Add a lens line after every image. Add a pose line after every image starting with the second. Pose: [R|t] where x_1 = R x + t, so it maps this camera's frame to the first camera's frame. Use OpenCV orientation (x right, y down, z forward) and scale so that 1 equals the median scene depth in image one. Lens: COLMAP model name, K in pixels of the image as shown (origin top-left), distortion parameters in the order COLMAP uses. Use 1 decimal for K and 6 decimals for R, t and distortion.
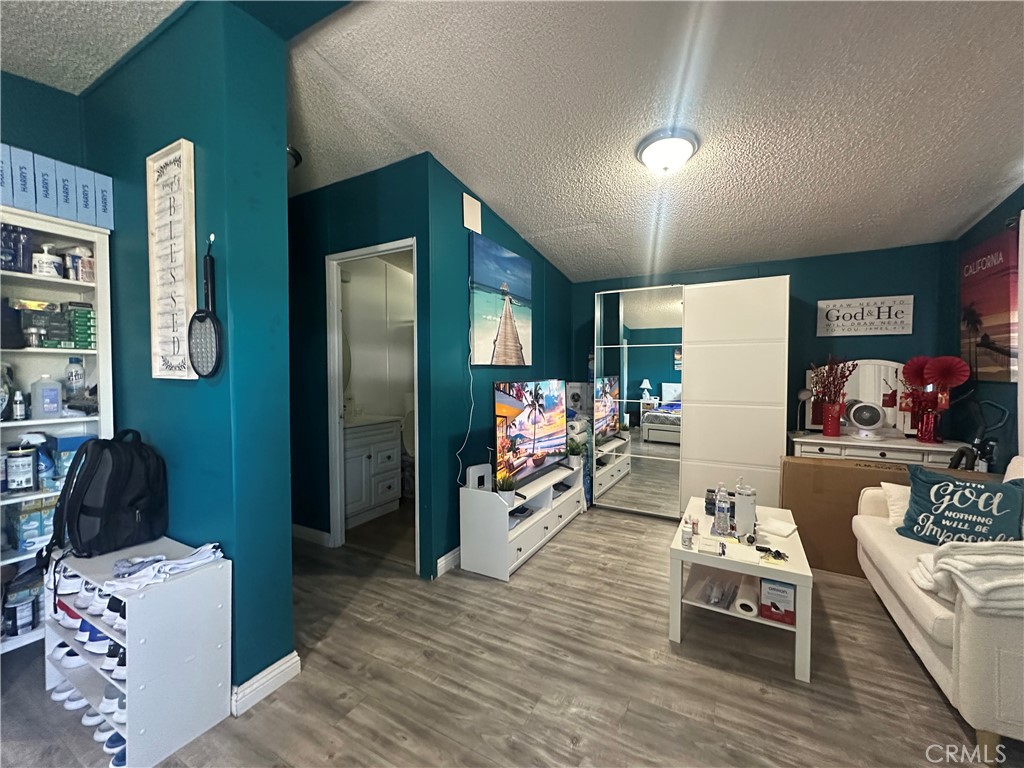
lens RADIAL K [[409.4, 0, 509.7], [0, 409.4, 383.2], [0, 0, 1]] dist [-0.000452, 0.000640]
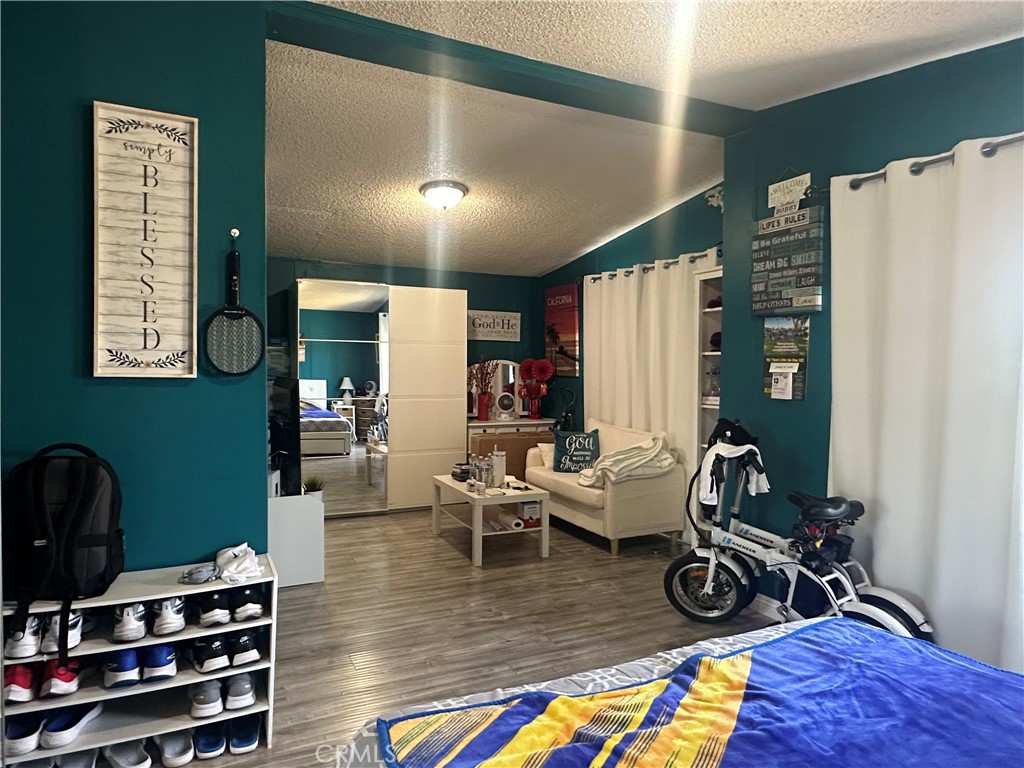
lens RADIAL K [[635.5, 0, 513.8], [0, 635.5, 380.4], [0, 0, 1]] dist [-0.002032, -0.000206]
pose [[0.577900, -0.010382, 0.816041, -0.945721], [0.012701, 0.999912, 0.003727, 0.000417], [-0.816008, 0.008211, 0.577982, -0.252255]]
